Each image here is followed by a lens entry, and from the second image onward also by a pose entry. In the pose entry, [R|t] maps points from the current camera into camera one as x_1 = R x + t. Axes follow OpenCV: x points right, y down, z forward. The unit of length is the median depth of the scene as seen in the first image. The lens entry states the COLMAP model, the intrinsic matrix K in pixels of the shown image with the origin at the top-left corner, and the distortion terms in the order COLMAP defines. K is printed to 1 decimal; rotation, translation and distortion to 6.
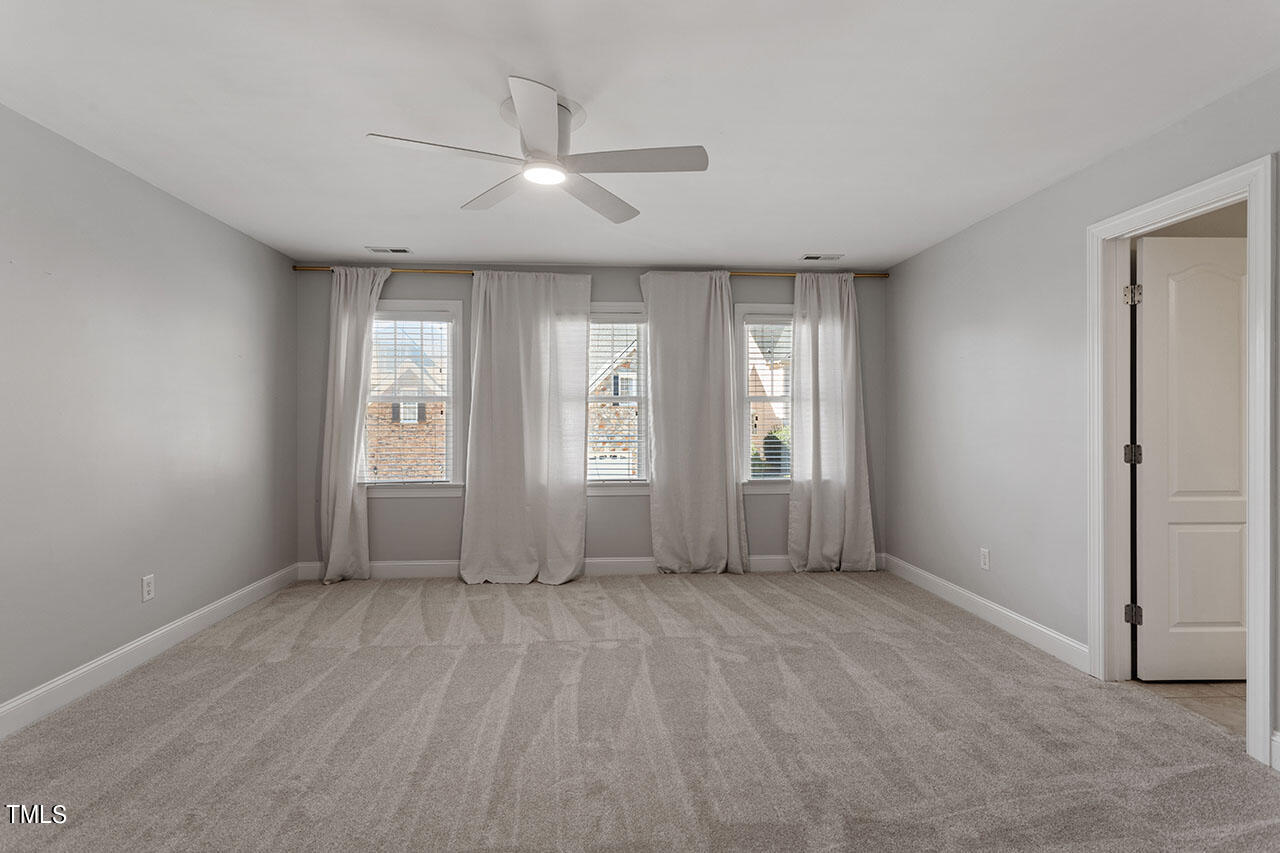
lens RADIAL K [[617.3, 0, 637.0], [0, 617.3, 423.9], [0, 0, 1]] dist [0.002485, 0.000264]
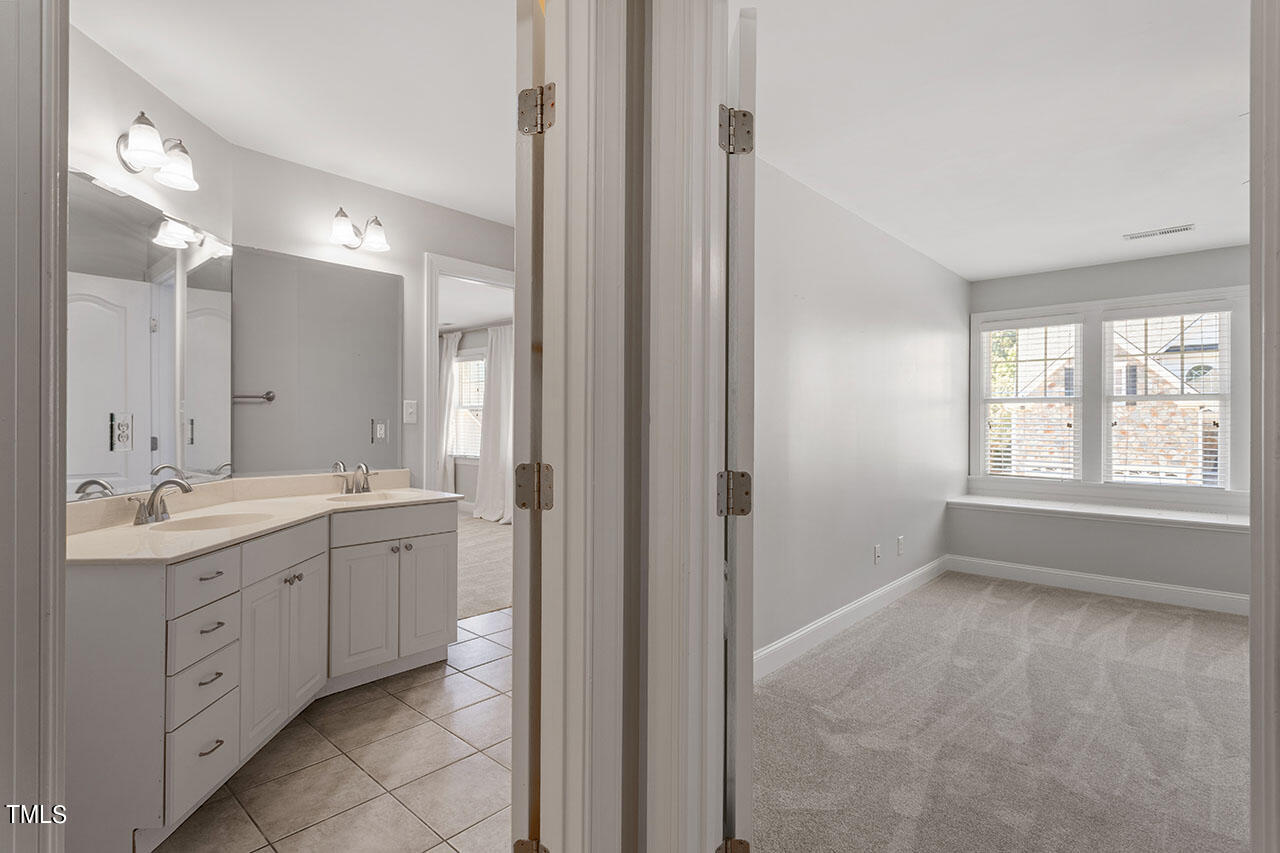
lens RADIAL K [[617.3, 0, 638.6], [0, 617.3, 424.3], [0, 0, 1]] dist [0.002485, 0.000264]
pose [[0.691320, 0.003483, -0.722540, 1.191670], [-0.007425, 0.999970, -0.002284, 0.008167], [0.722510, 0.006944, 0.691325, 0.163531]]
